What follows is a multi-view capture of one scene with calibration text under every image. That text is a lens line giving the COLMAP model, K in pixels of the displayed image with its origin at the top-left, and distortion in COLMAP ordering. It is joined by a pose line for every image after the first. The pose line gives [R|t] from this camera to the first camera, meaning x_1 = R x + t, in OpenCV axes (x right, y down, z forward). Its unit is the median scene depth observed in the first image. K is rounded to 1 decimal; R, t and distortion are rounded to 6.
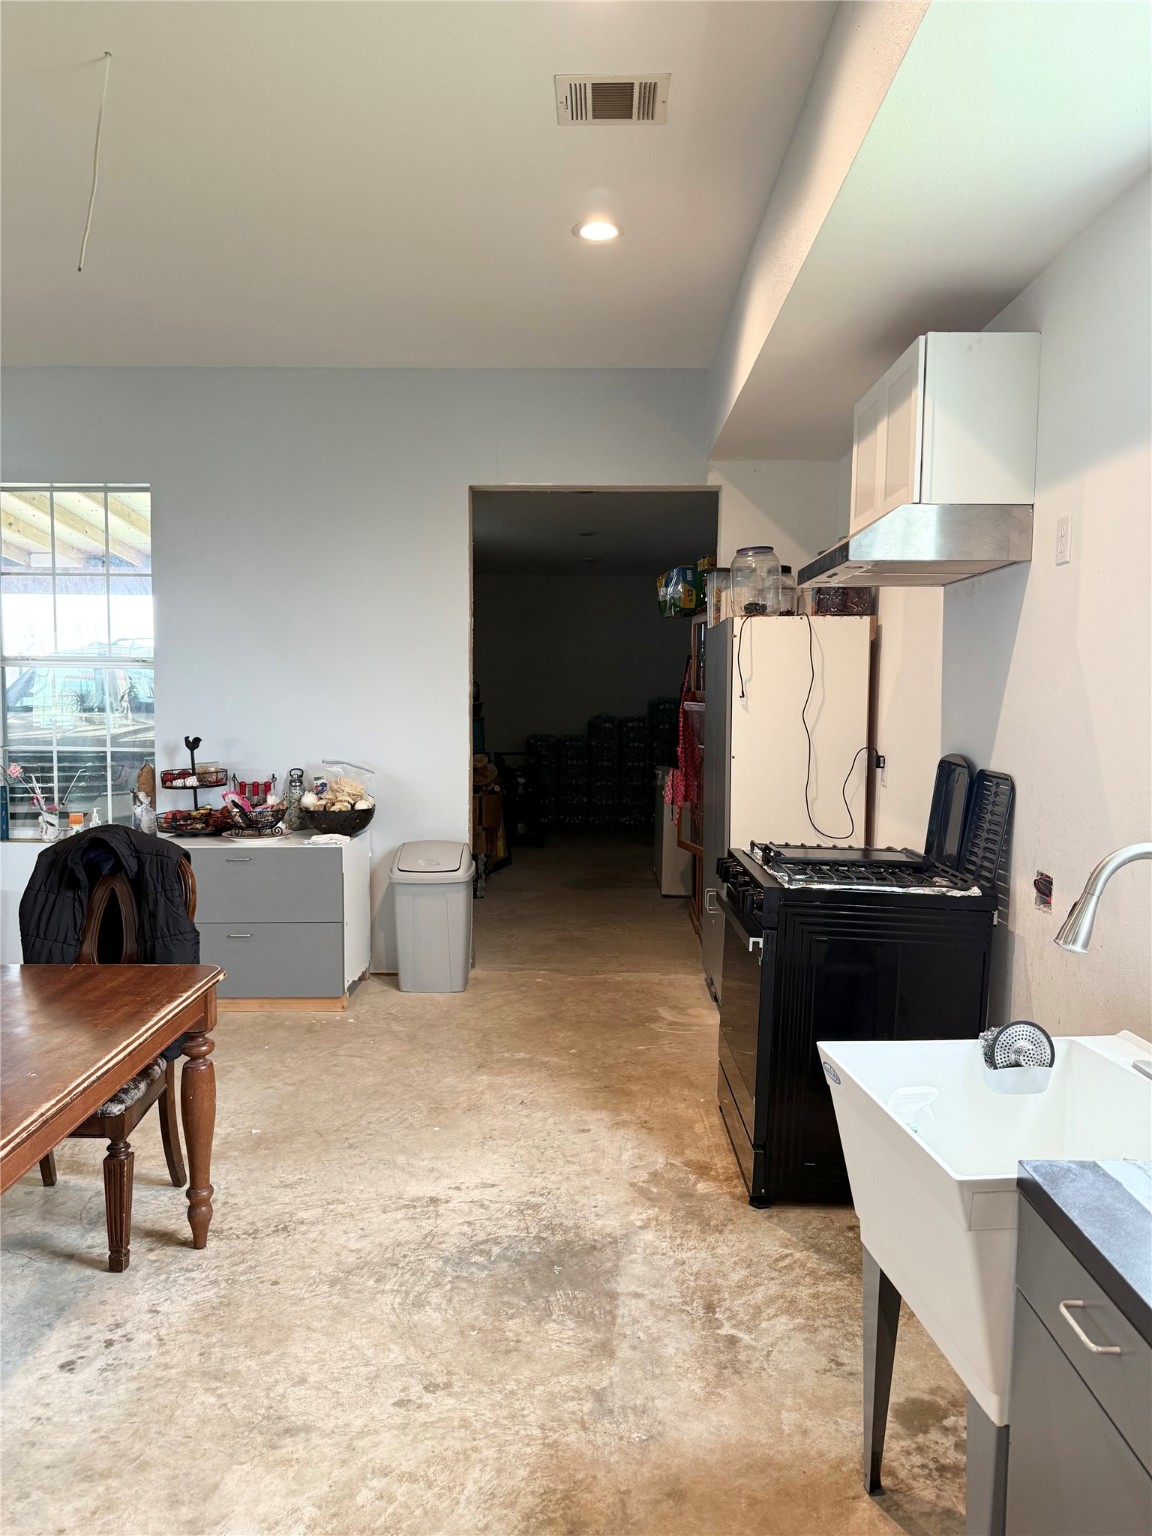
lens RADIAL K [[1081.6, 0, 573.9], [0, 1081.6, 777.1], [0, 0, 1]] dist [0.035124, -0.043981]
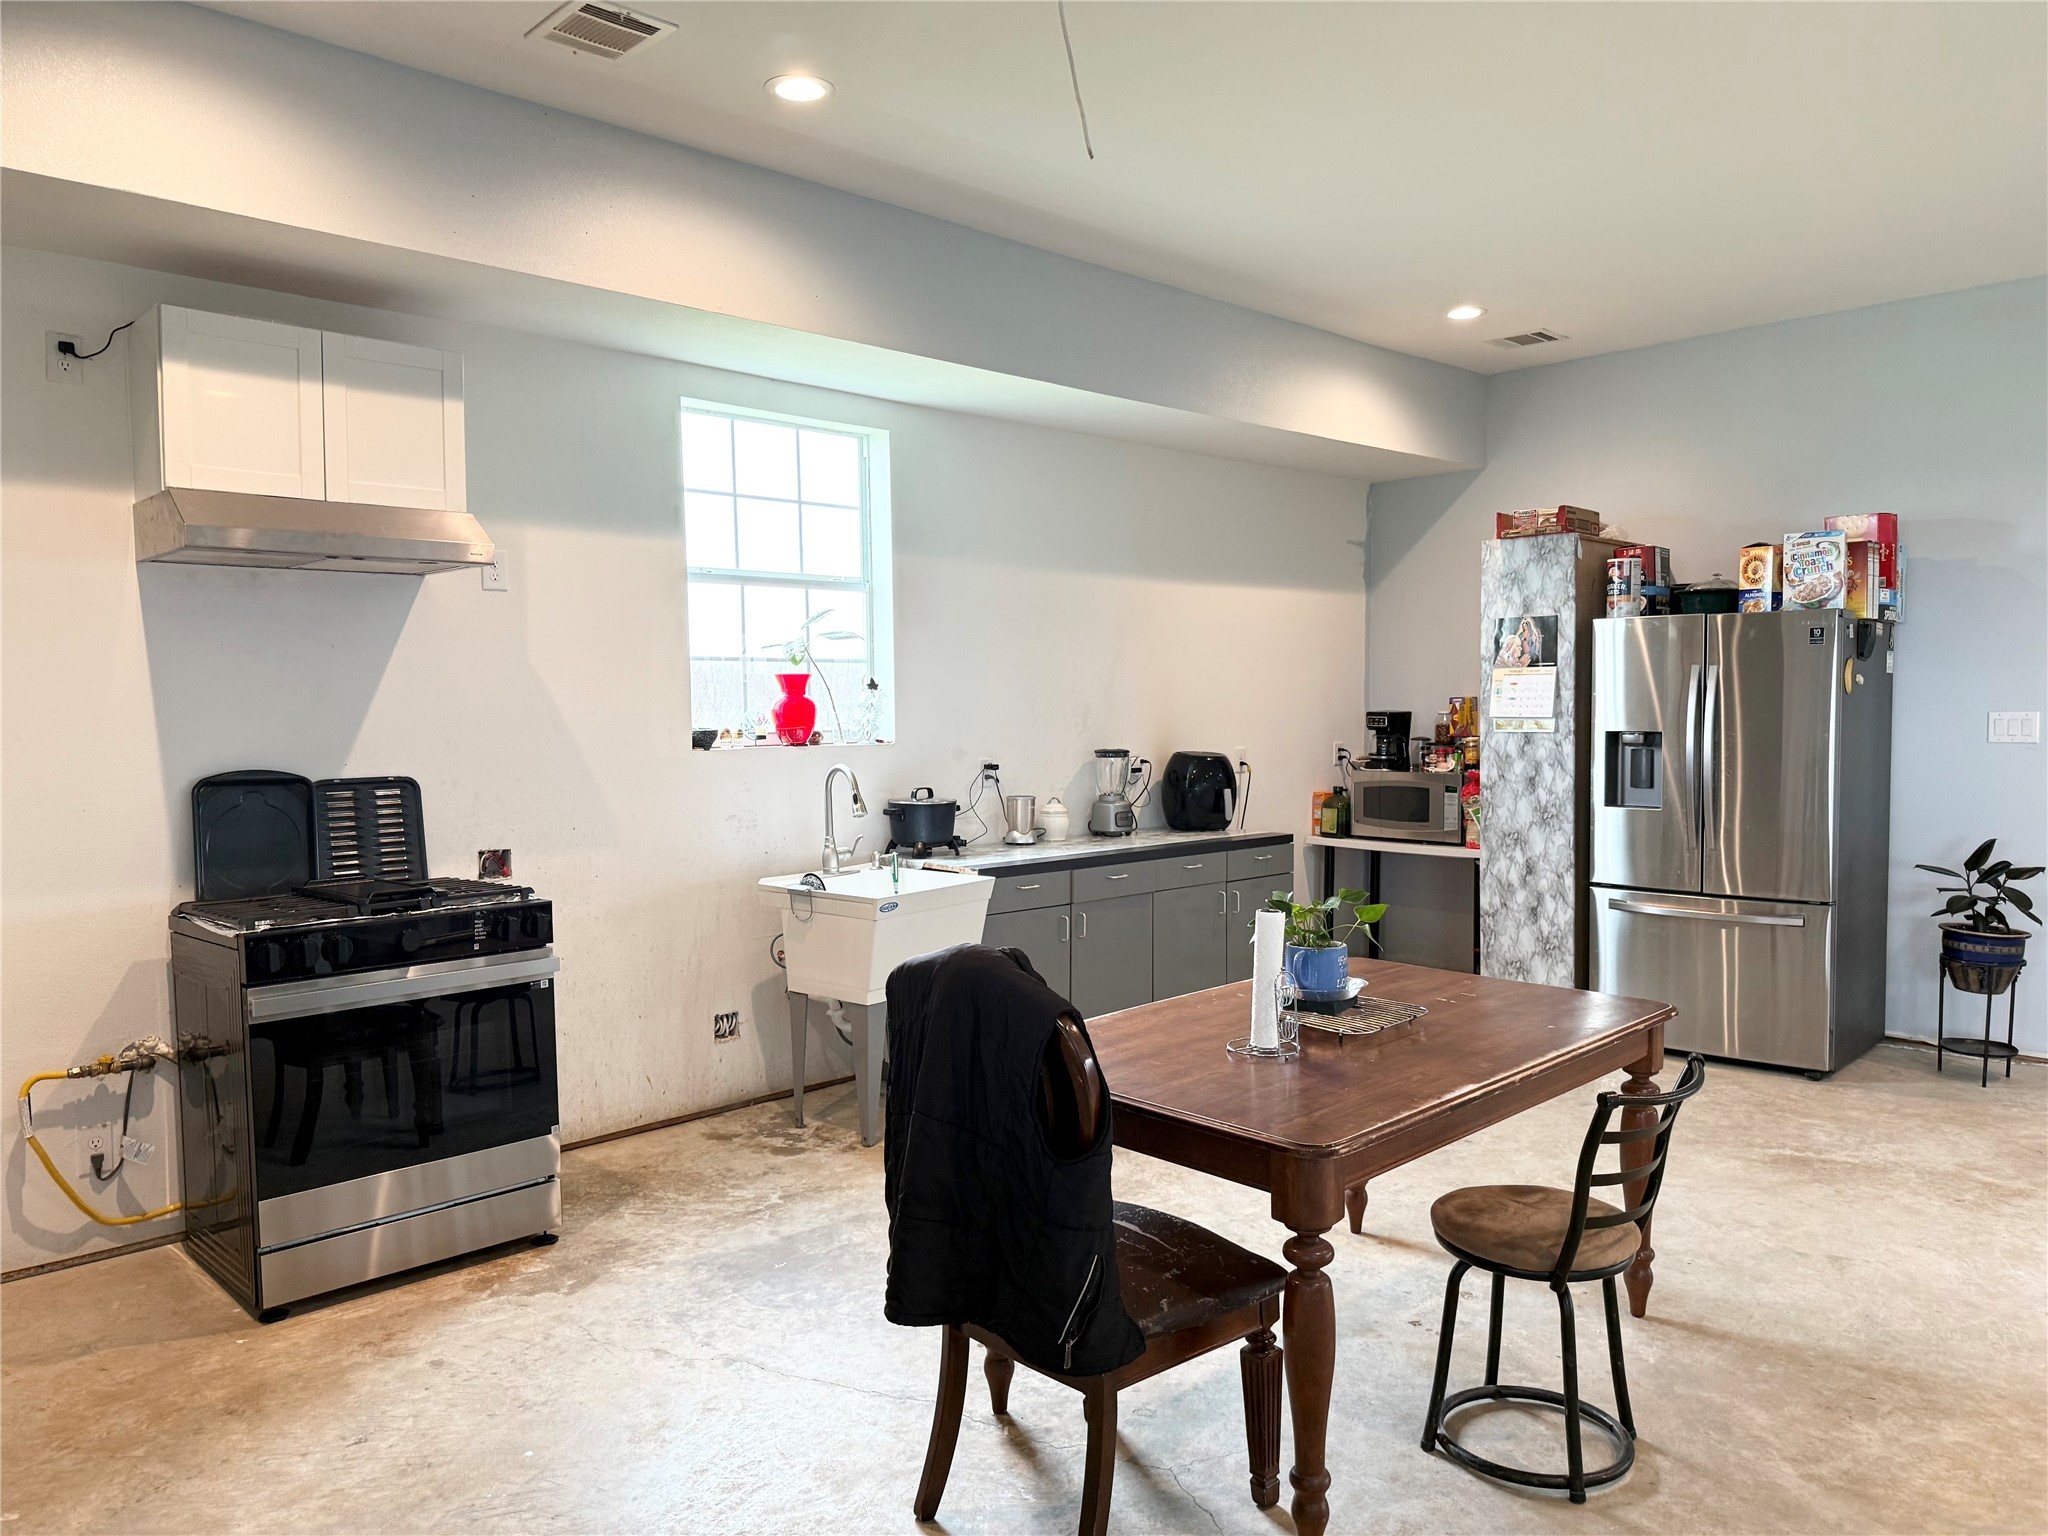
lens RADIAL K [[1442.1, 0, 1026.5], [0, 1442.1, 764.4], [0, 0, 1]] dist [0.035124, -0.043981]
pose [[-0.698885, -0.040790, 0.714070, -1.044398], [0.061085, 0.991321, 0.116414, -0.142908], [-0.712621, 0.124979, -0.690327, 1.592022]]
